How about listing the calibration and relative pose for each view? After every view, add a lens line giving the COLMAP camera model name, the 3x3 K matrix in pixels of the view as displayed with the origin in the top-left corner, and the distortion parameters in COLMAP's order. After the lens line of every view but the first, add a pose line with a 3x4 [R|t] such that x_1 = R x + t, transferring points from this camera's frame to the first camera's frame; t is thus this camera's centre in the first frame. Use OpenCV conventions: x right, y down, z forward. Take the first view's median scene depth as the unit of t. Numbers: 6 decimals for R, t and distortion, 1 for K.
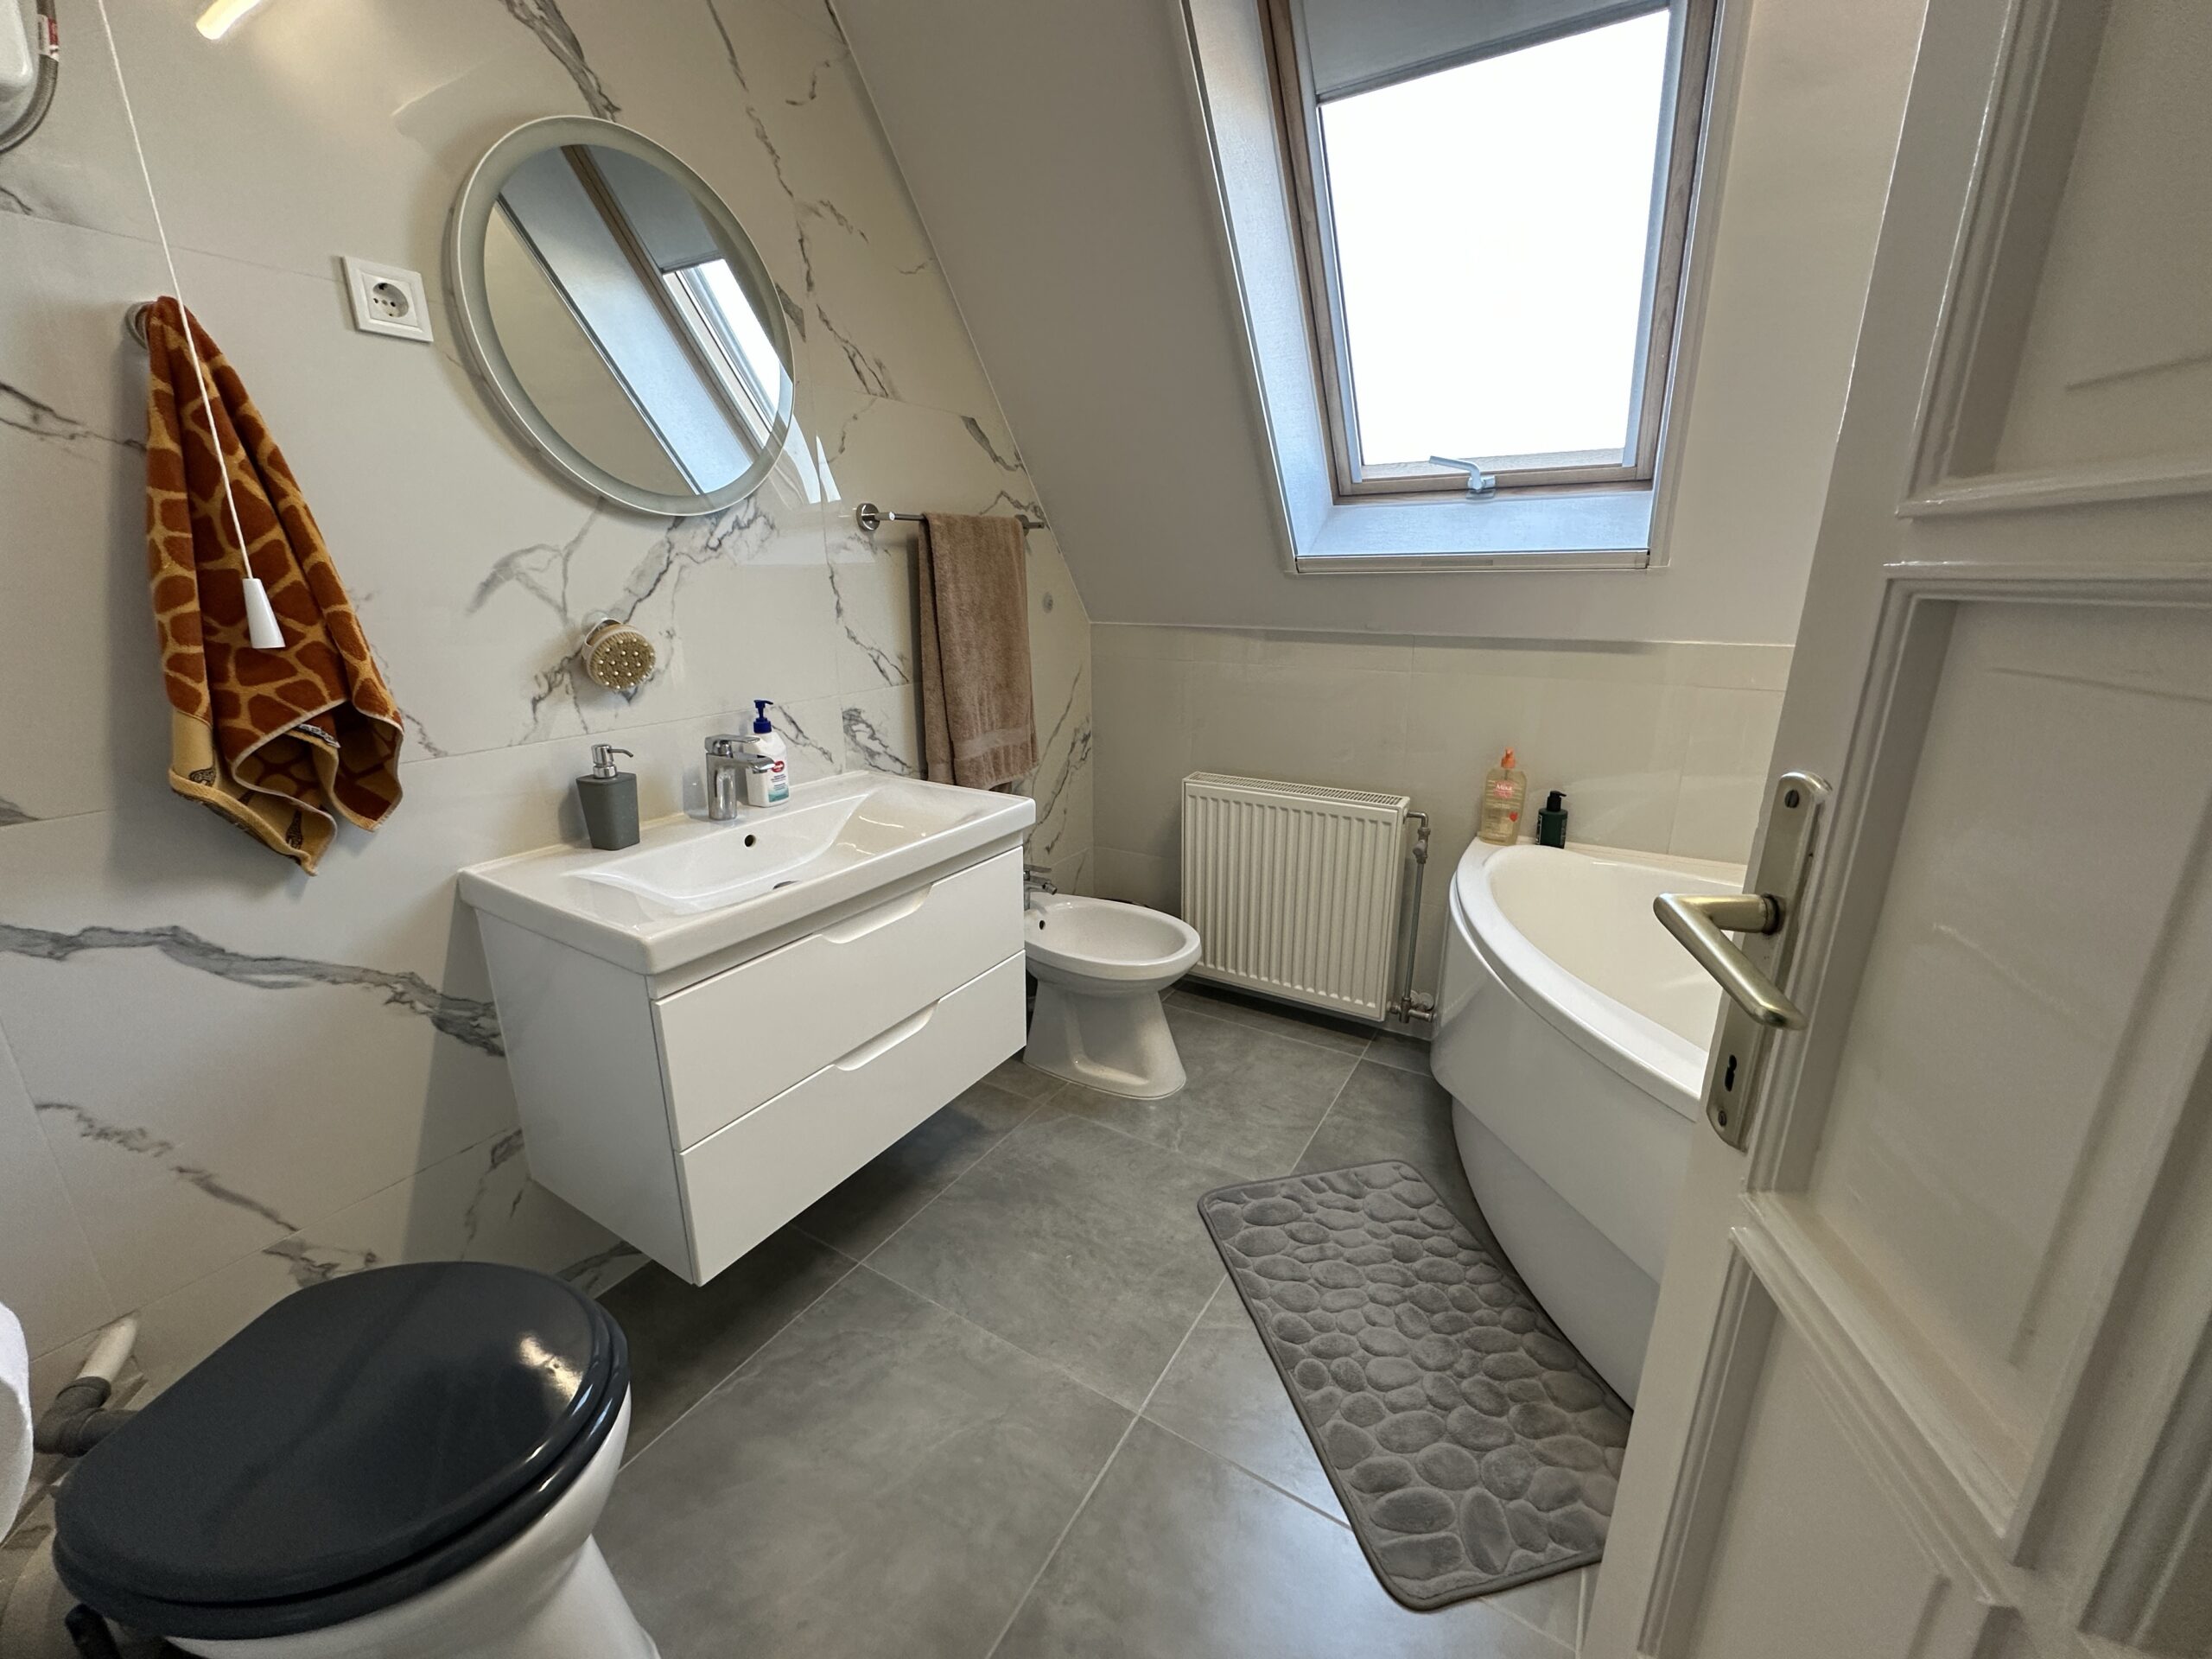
lens RADIAL K [[881.3, 0, 1104.0], [0, 881.3, 829.5], [0, 0, 1]] dist [-0.003714, 0.000560]
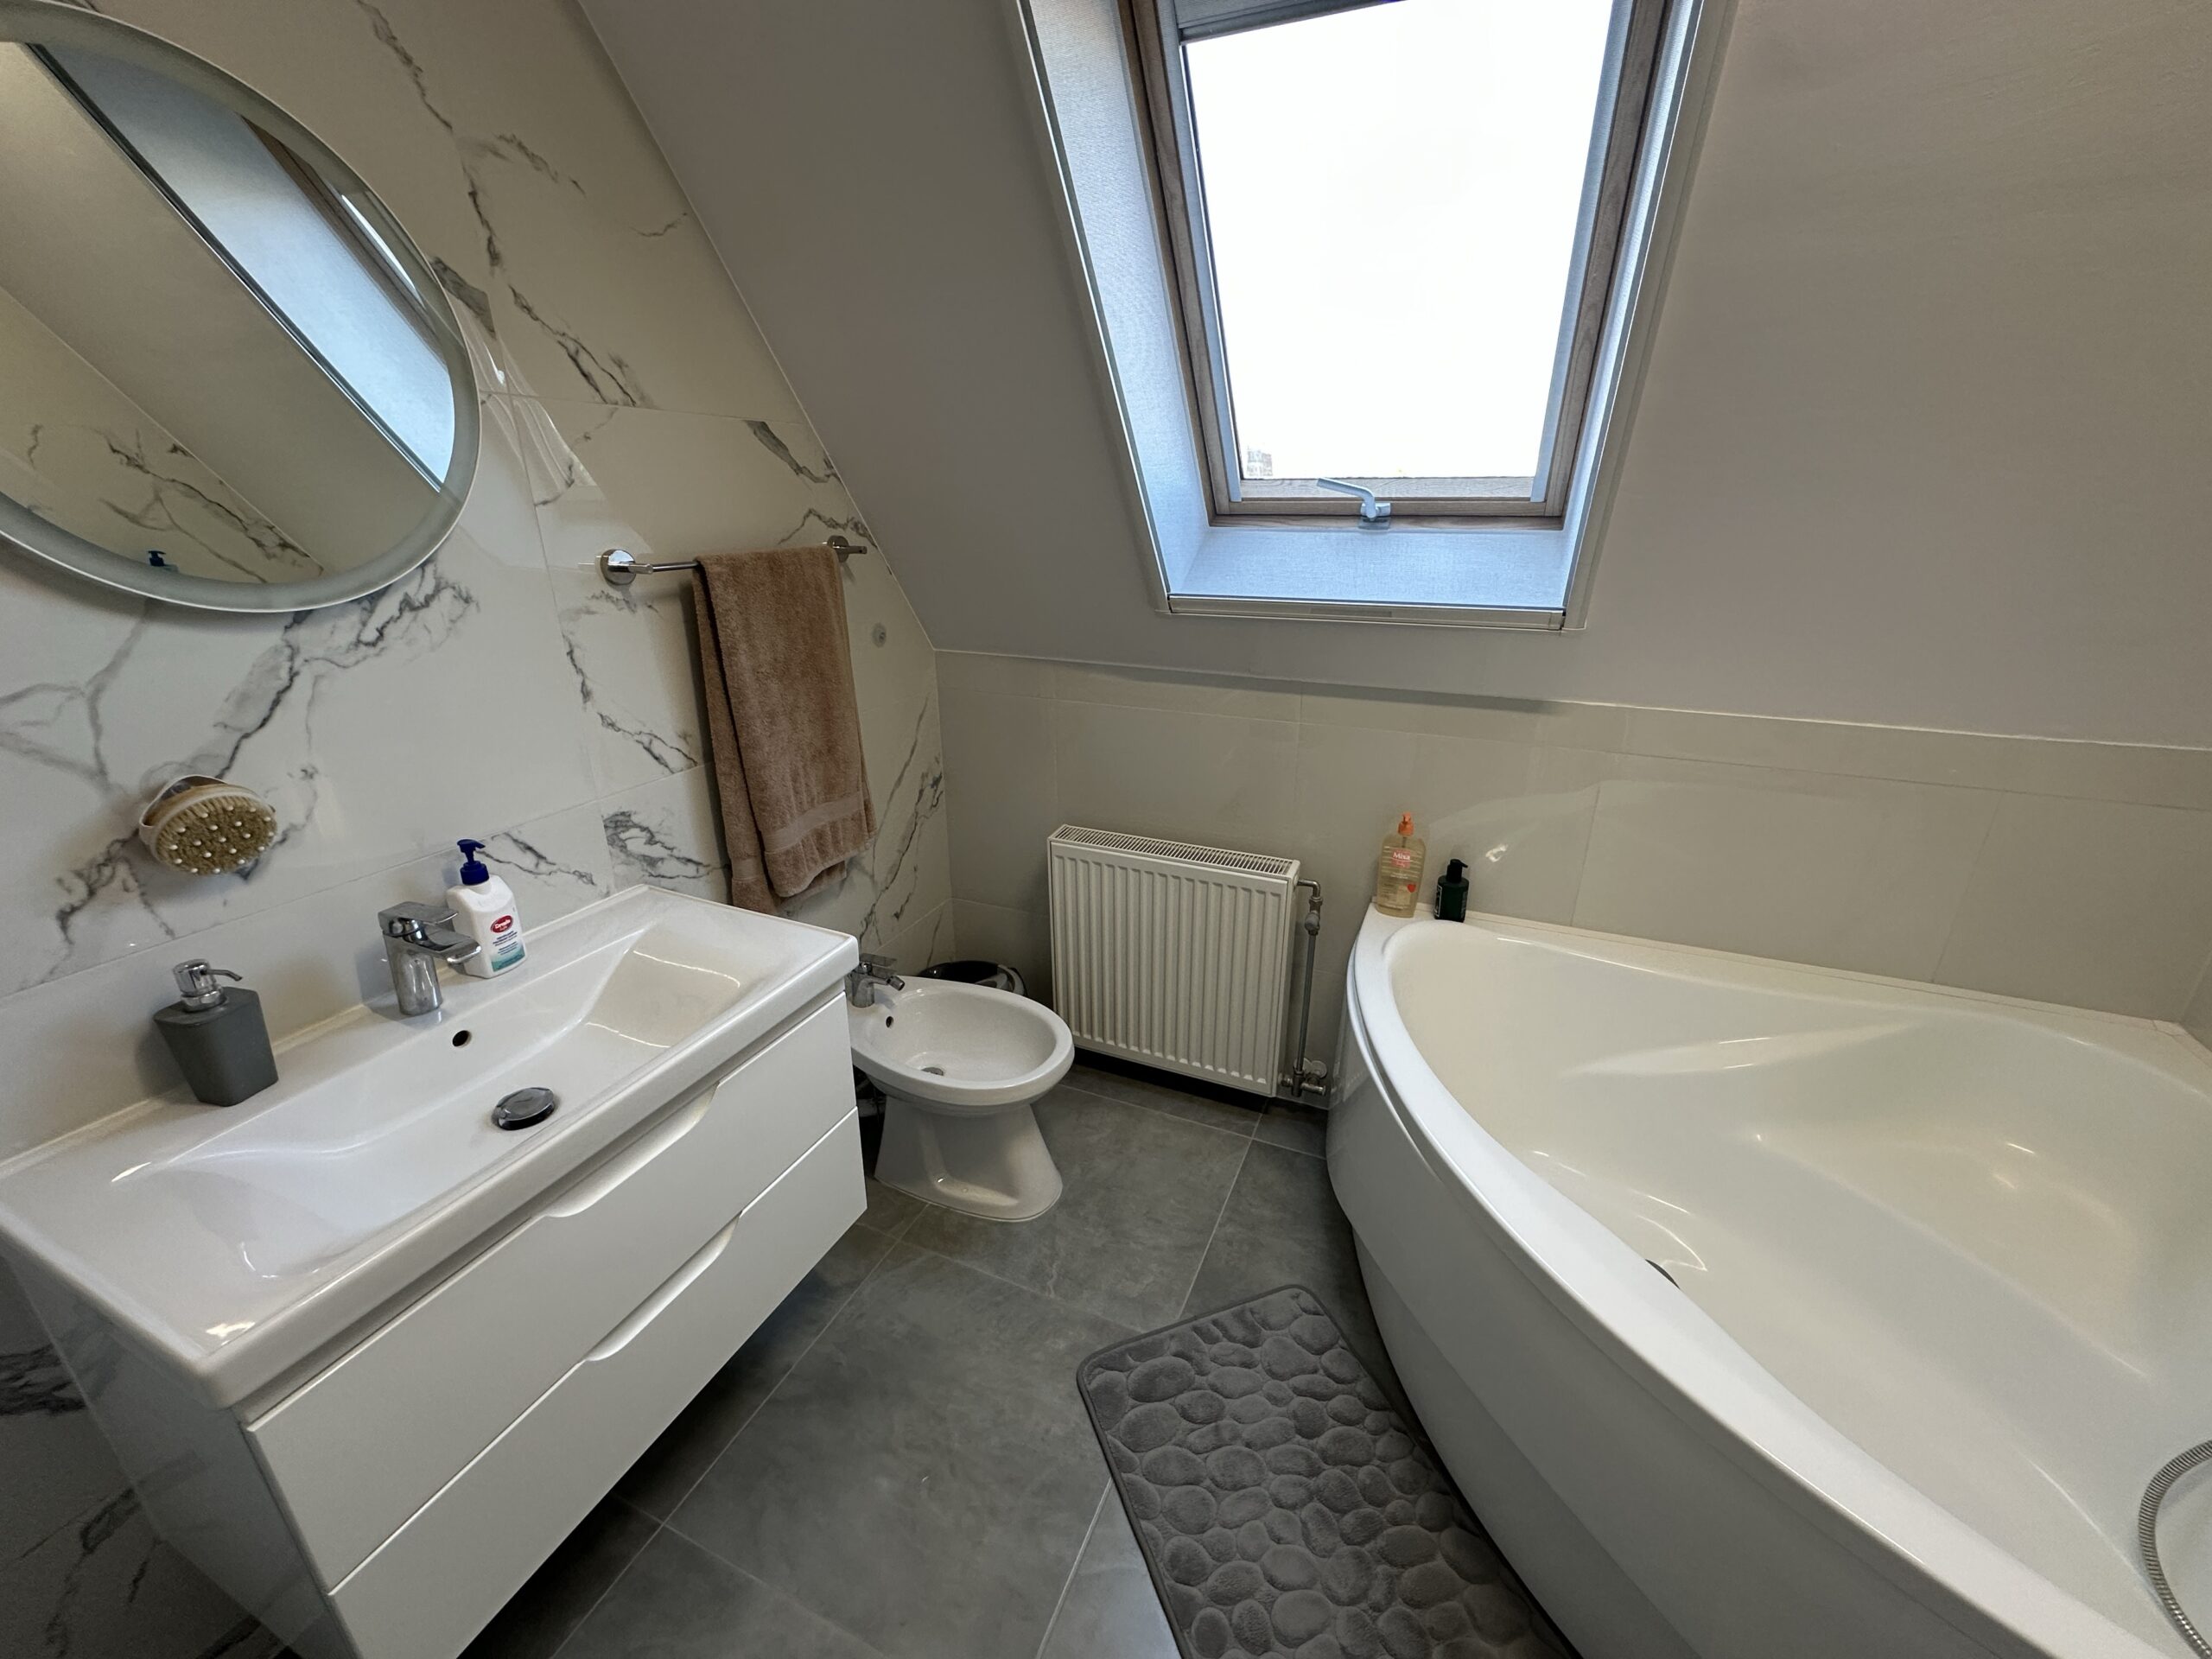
lens RADIAL K [[881.3, 0, 1104.0], [0, 881.3, 829.5], [0, 0, 1]] dist [-0.003714, 0.000560]
pose [[0.990581, -0.041032, 0.130638, 0.040512], [0.031203, 0.996587, 0.076419, -0.171968], [-0.133328, -0.071623, 0.988481, 0.170425]]
